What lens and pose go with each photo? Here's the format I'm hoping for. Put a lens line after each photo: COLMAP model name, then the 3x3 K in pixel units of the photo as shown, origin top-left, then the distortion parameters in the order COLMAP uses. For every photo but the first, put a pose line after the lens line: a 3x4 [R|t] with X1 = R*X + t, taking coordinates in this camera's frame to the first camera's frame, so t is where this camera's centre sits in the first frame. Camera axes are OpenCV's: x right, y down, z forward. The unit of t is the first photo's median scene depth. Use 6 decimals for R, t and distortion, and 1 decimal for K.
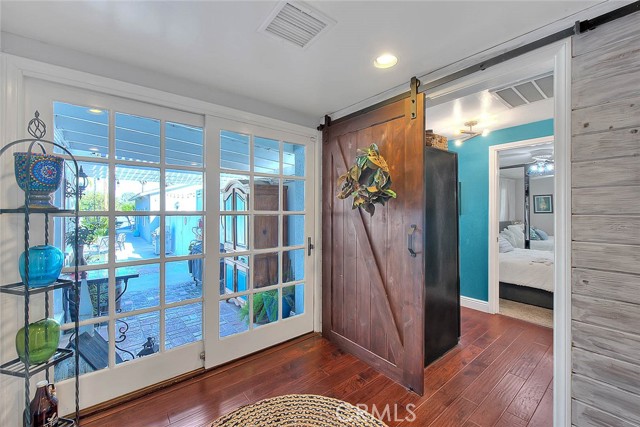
lens RADIAL K [[261.4, 0, 318.5], [0, 261.4, 211.1], [0, 0, 1]] dist [0.001731, -0.001633]
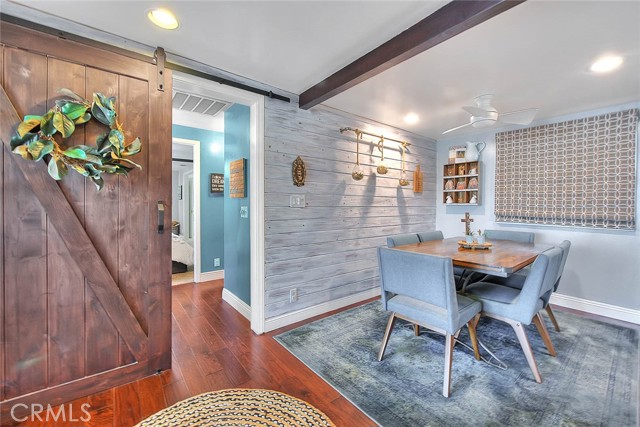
lens RADIAL K [[261.4, 0, 320.4], [0, 261.4, 211.4], [0, 0, 1]] dist [0.001731, -0.001633]
pose [[0.008160, -0.019338, 0.999780, -0.570421], [0.002593, 0.999810, 0.019317, 0.071652], [-0.999963, 0.002435, 0.008208, 0.381032]]
